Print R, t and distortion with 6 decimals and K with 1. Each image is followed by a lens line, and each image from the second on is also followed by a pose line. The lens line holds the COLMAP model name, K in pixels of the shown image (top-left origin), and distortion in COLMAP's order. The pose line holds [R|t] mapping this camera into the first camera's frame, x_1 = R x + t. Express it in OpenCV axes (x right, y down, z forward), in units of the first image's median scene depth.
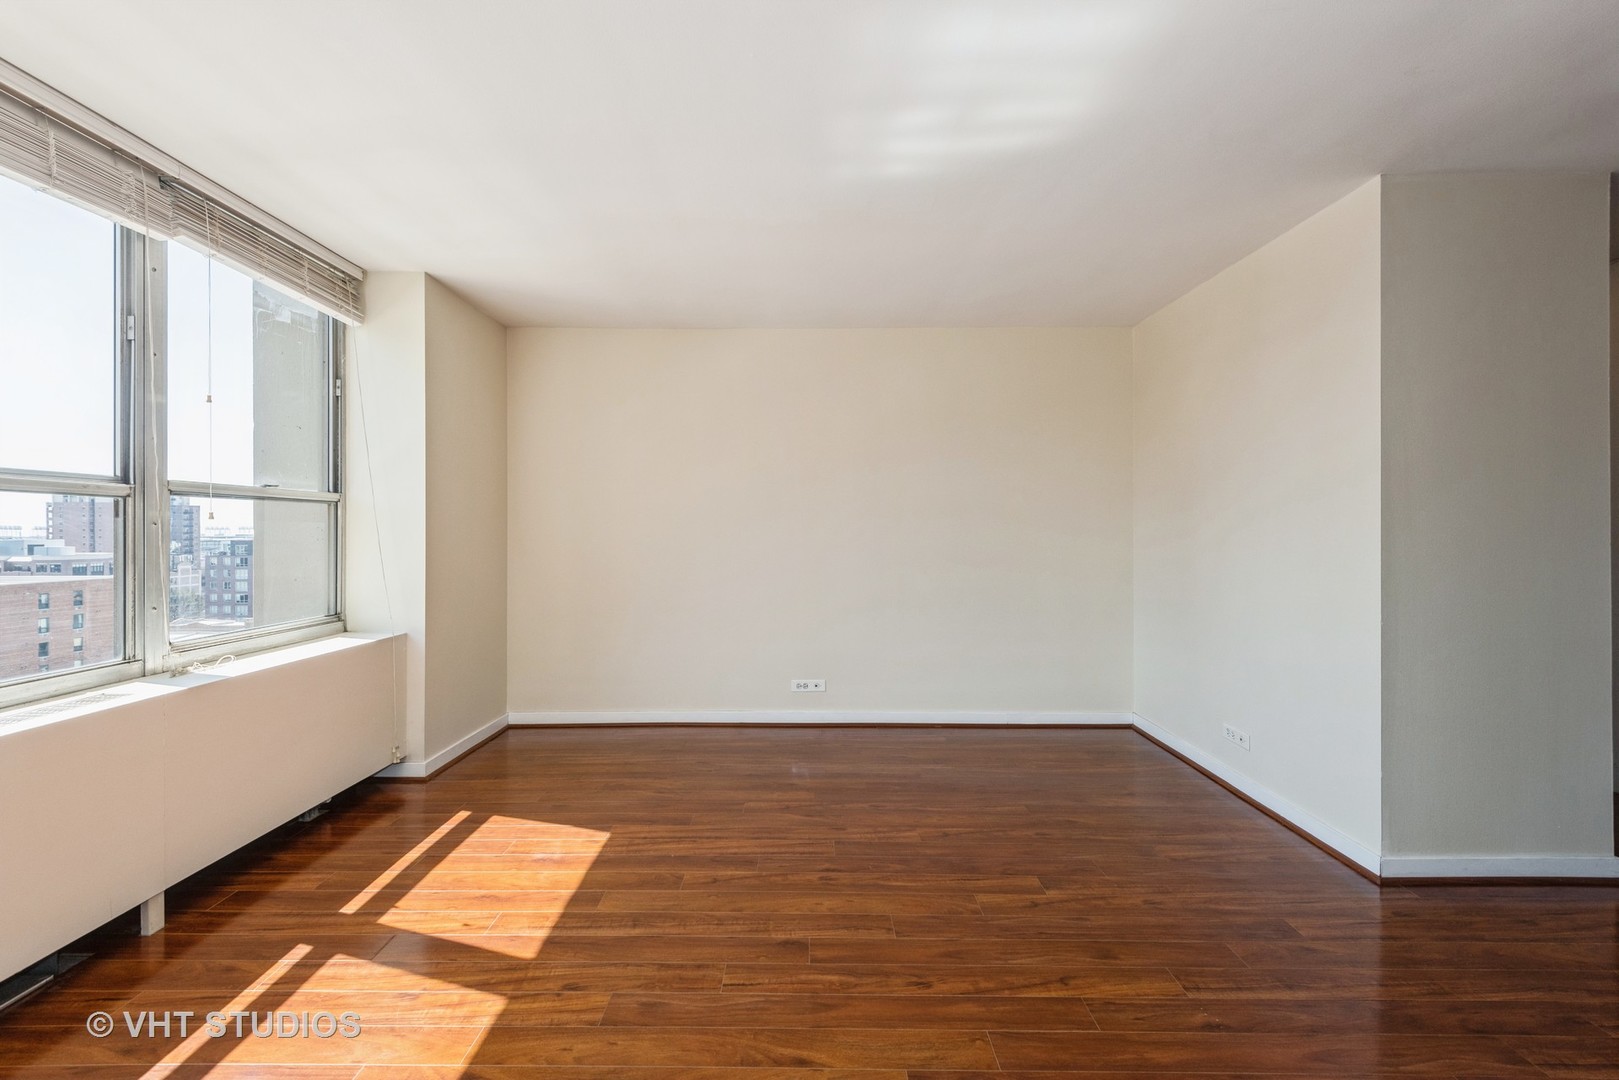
lens RADIAL K [[732.7, 0, 815.6], [0, 732.7, 520.7], [0, 0, 1]] dist [0.023744, -0.008532]
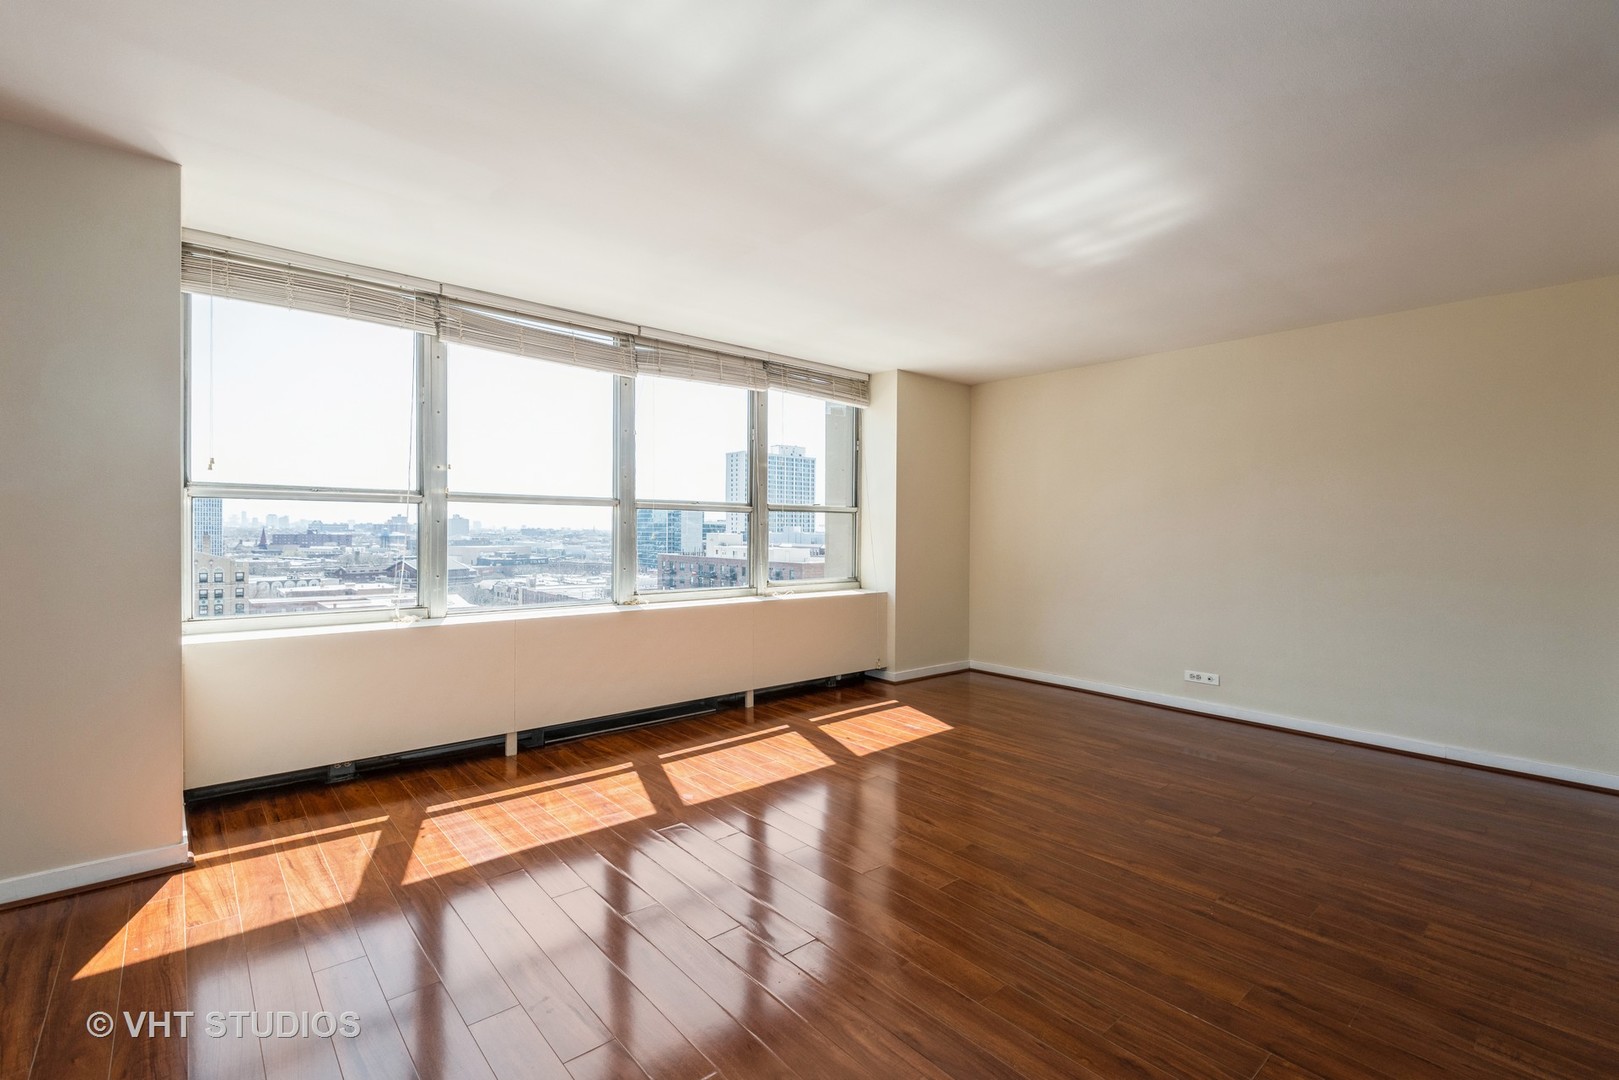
lens RADIAL K [[732.7, 0, 809.9], [0, 732.7, 527.6], [0, 0, 1]] dist [0.023744, -0.008532]
pose [[0.657888, 0.006994, -0.753084, 0.738104], [-0.003495, 0.999974, 0.006233, -0.002067], [0.753108, -0.001469, 0.657895, -0.262094]]
